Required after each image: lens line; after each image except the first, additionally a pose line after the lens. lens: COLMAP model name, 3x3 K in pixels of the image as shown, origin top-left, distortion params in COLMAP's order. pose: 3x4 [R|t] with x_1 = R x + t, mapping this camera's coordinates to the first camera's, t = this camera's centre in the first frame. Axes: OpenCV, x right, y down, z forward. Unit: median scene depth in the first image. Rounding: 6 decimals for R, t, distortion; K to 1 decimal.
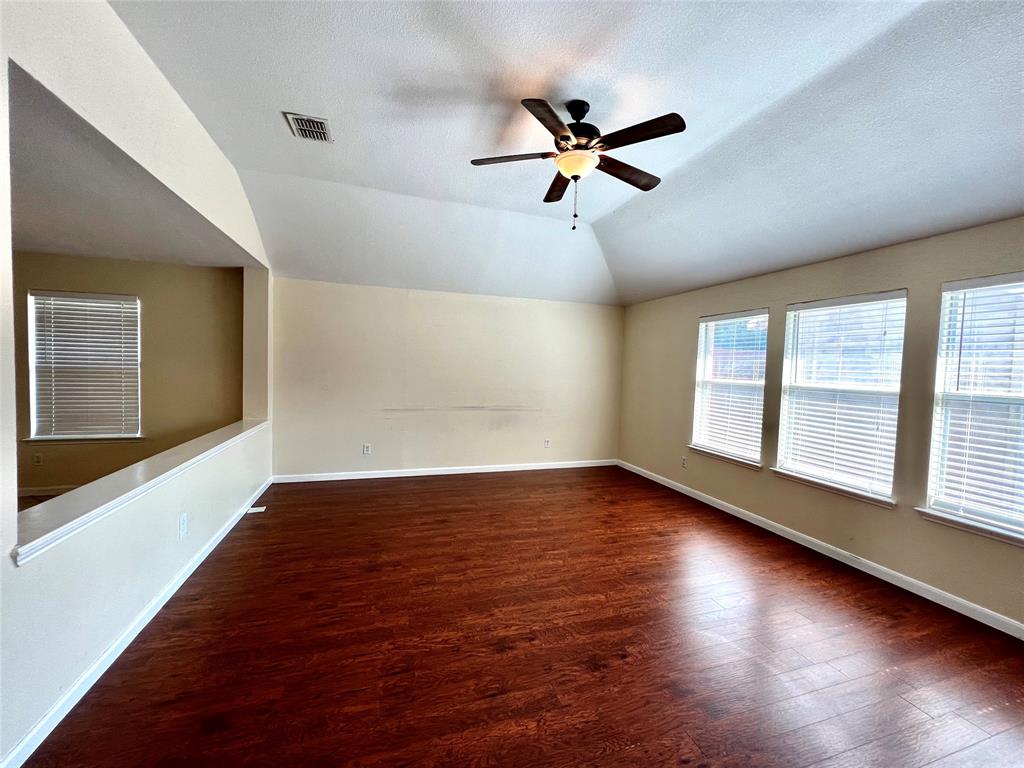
lens RADIAL K [[409.5, 0, 514.1], [0, 409.5, 384.0], [0, 0, 1]] dist [-0.001624, 0.000345]
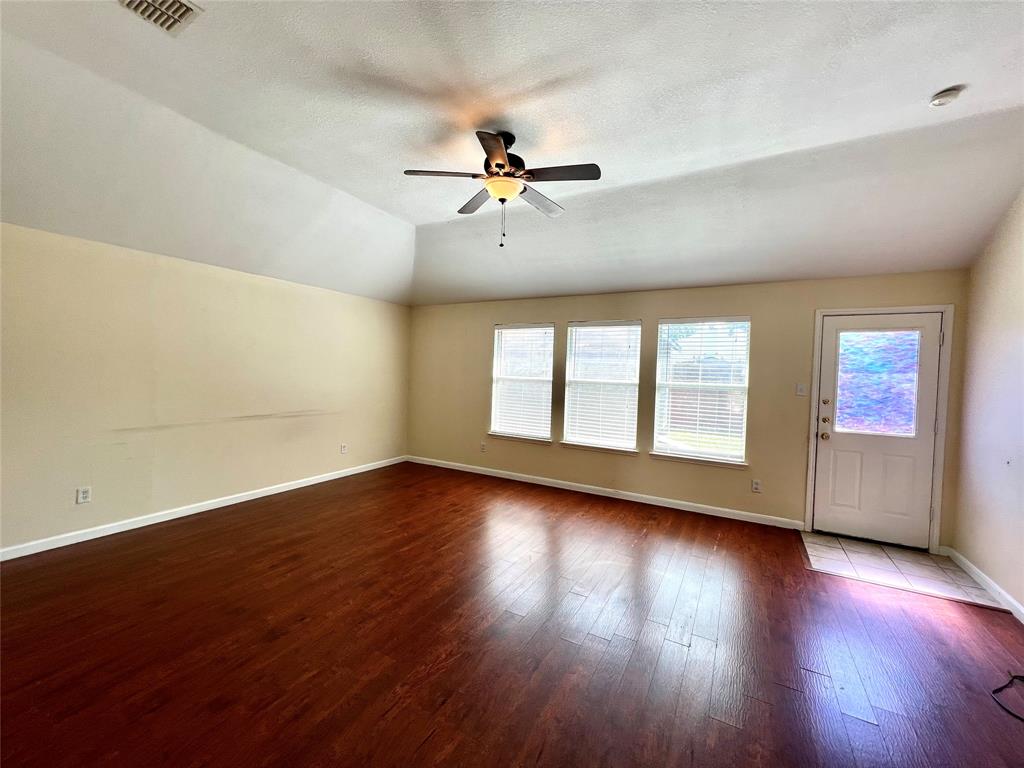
lens RADIAL K [[409.5, 0, 512.3], [0, 409.5, 386.3], [0, 0, 1]] dist [-0.001624, 0.000345]
pose [[0.739426, -0.035763, 0.672287, -0.394547], [0.023031, 0.999347, 0.027829, -0.019117], [-0.672844, -0.005094, 0.739767, 0.104858]]
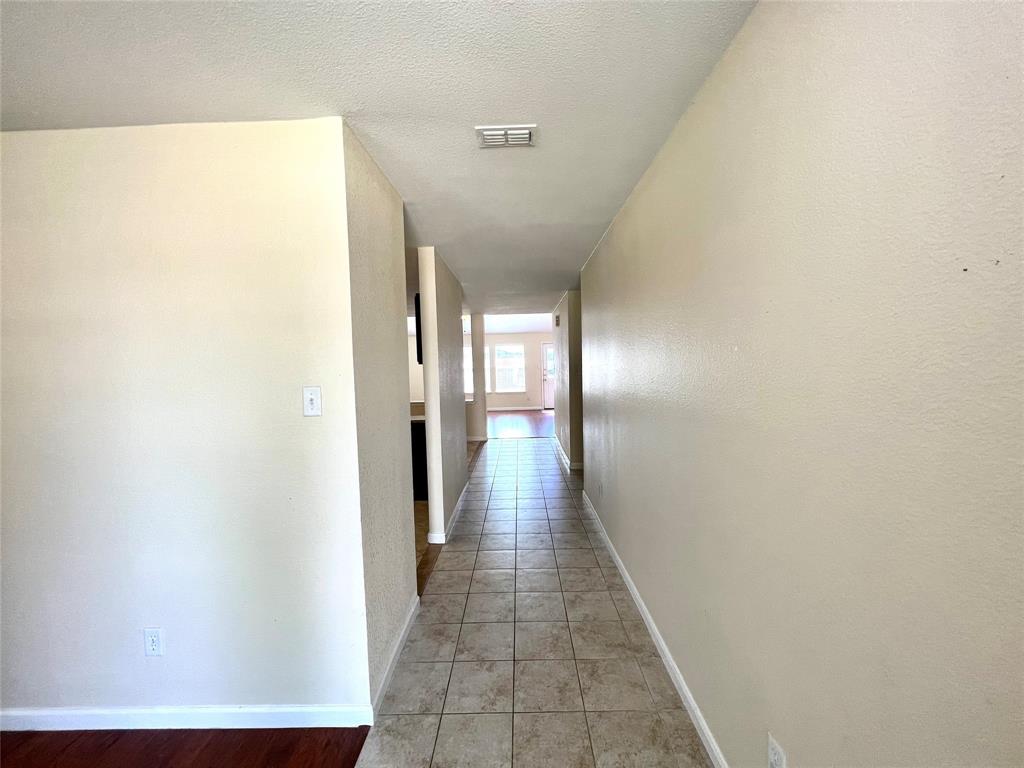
lens RADIAL K [[411.7, 0, 512.9], [0, 411.7, 384.4], [0, 0, 1]] dist [-0.000481, -0.000037]
pose [[0.320586, -0.084613, 0.943433, -2.462999], [0.075934, 0.995092, 0.063443, -0.050274], [-0.944171, 0.051300, 0.325437, -0.523878]]
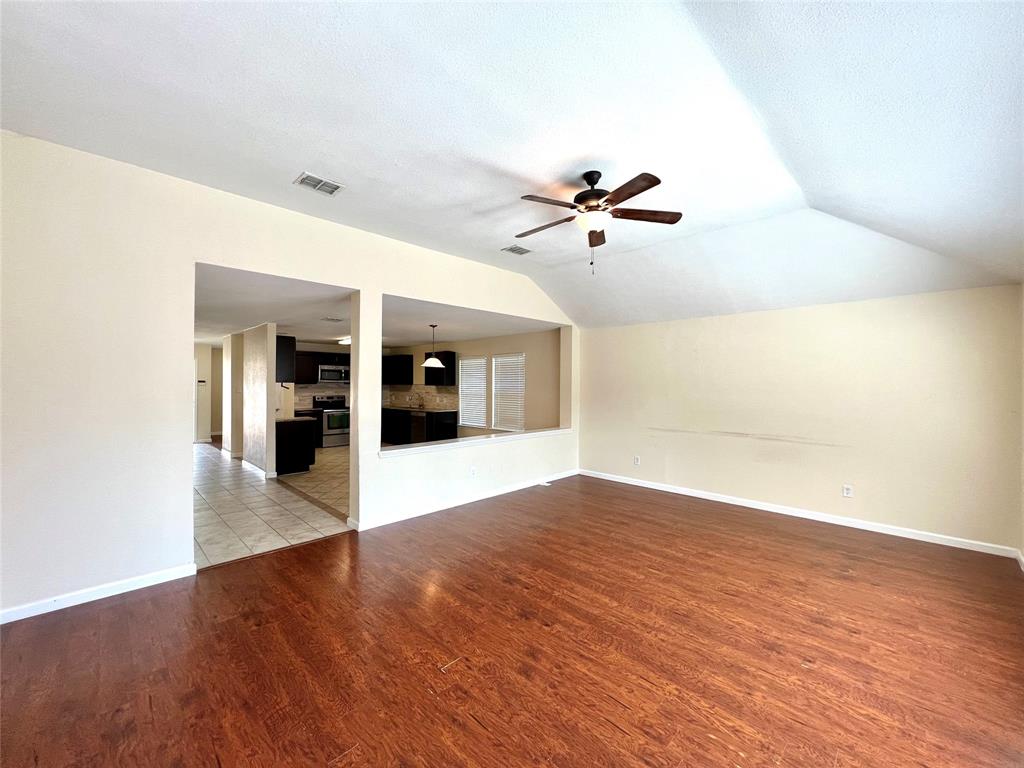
lens RADIAL K [[409.5, 0, 515.0], [0, 409.5, 383.3], [0, 0, 1]] dist [-0.001624, 0.000345]
pose [[0.465126, -0.027047, -0.884831, 0.729439], [-0.030232, 0.998465, -0.046413, 0.001614], [0.884728, 0.048338, 0.463594, 0.171884]]
